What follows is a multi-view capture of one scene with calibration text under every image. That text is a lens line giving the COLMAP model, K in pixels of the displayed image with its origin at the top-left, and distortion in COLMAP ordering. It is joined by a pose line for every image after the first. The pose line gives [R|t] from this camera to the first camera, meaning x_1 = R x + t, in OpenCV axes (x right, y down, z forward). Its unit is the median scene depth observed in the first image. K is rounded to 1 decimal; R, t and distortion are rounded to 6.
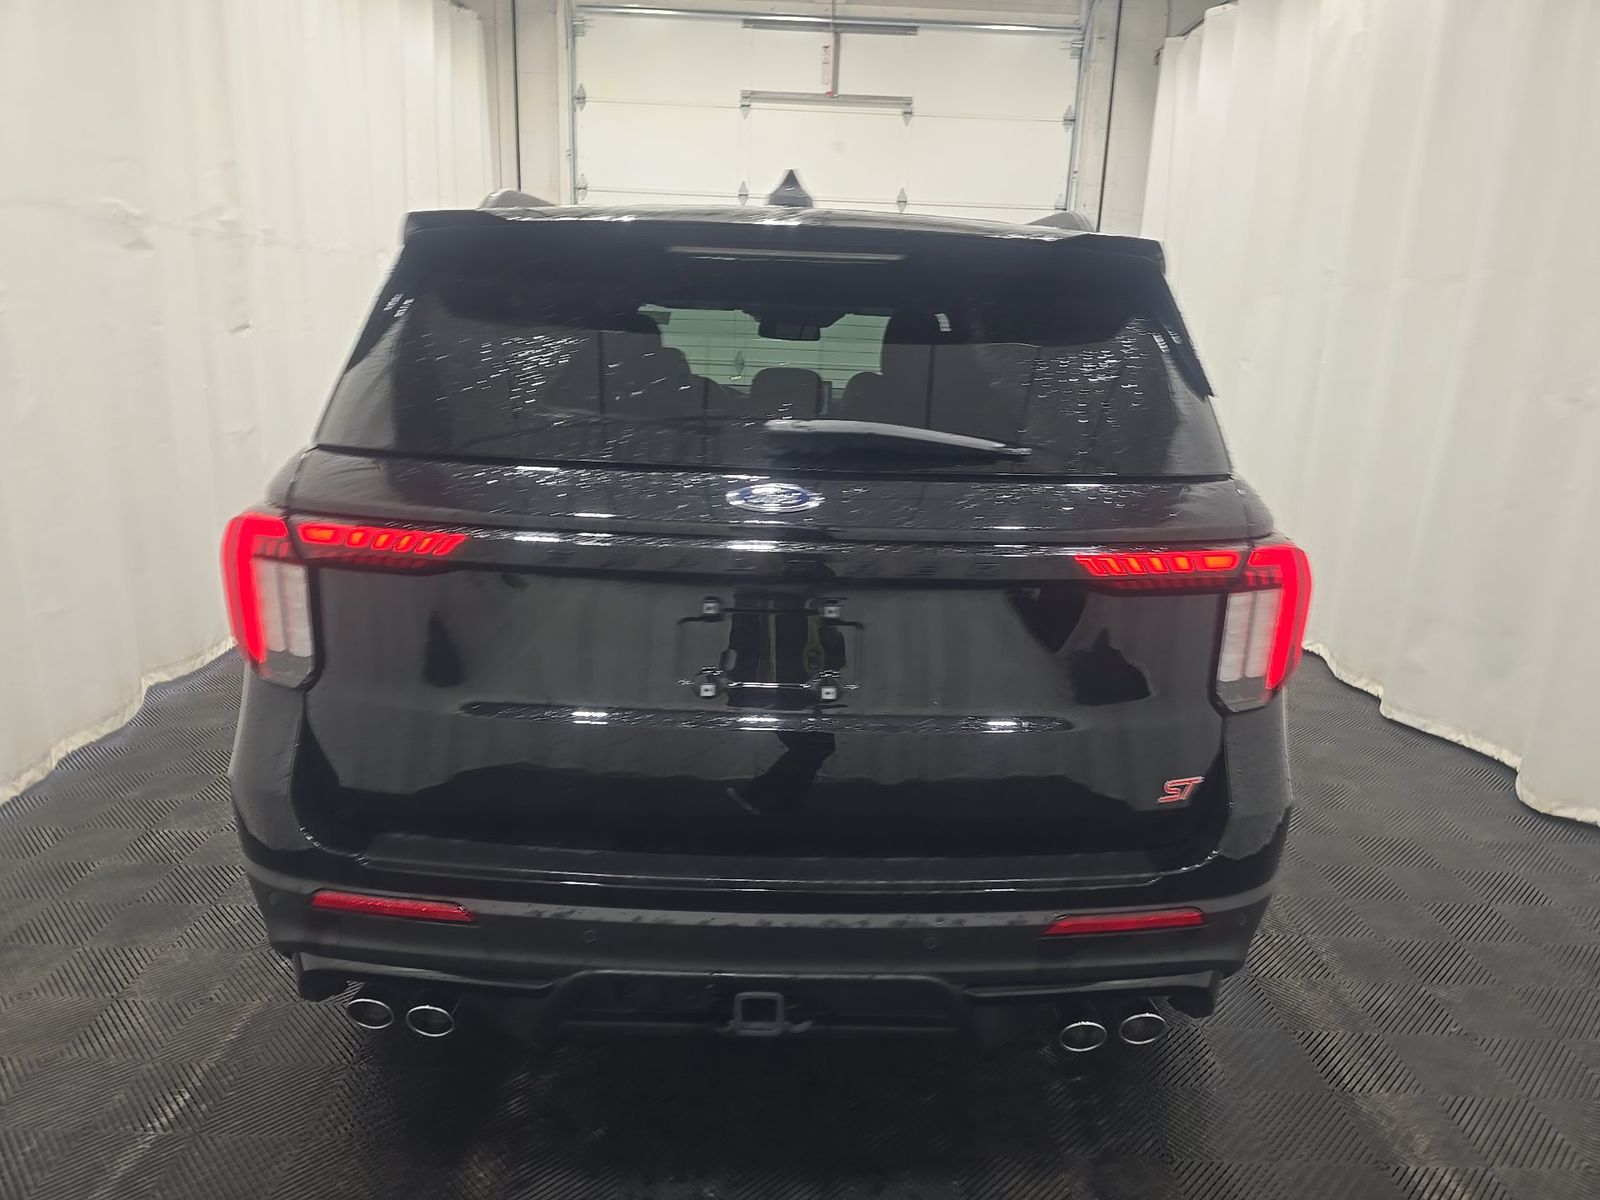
lens RADIAL K [[1071.1, 0, 800.0], [0, 1071.1, 600.0], [0, 0, 1]] dist [0.003524, -0.000927]
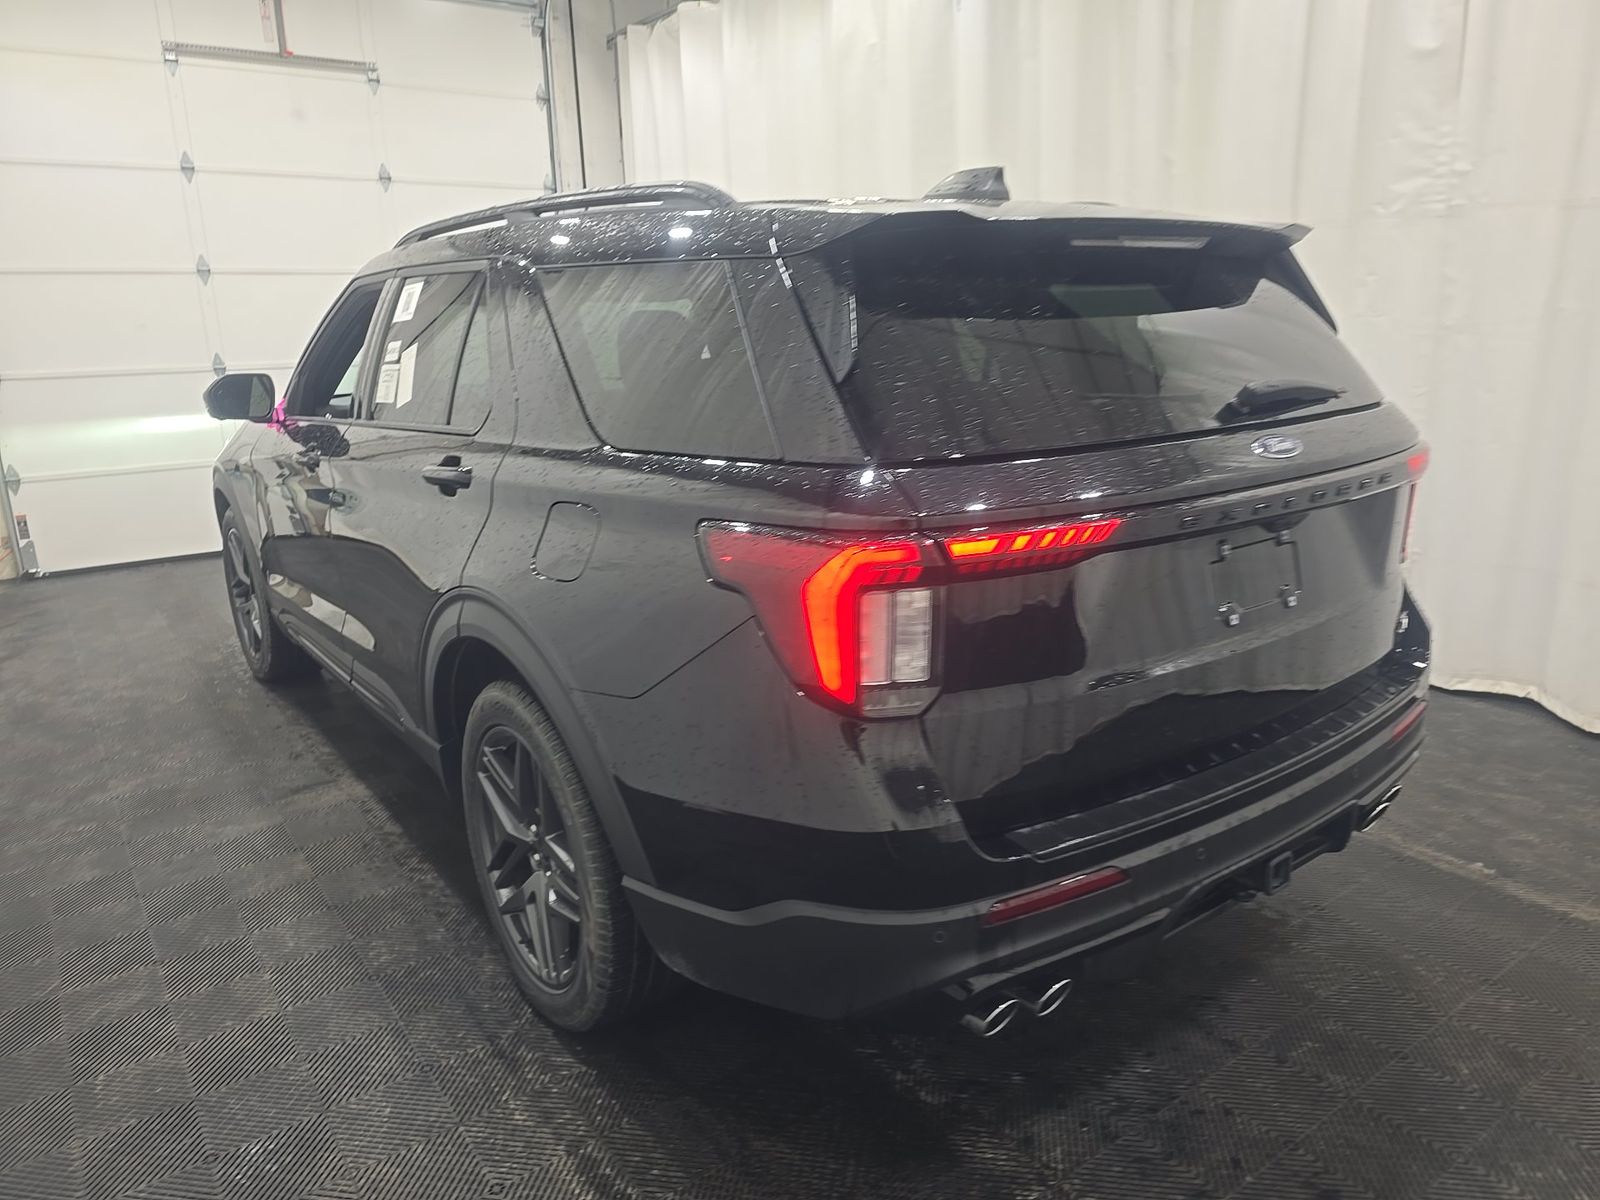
lens RADIAL K [[1088.6, 0, 801.9], [0, 1088.6, 621.1], [0, 0, 1]] dist [-0.001191, -0.008658]
pose [[0.807204, -0.208074, 0.552383, -0.869376], [0.190567, 0.977562, 0.089755, -0.086853], [-0.558664, 0.032816, 0.828744, 0.209556]]
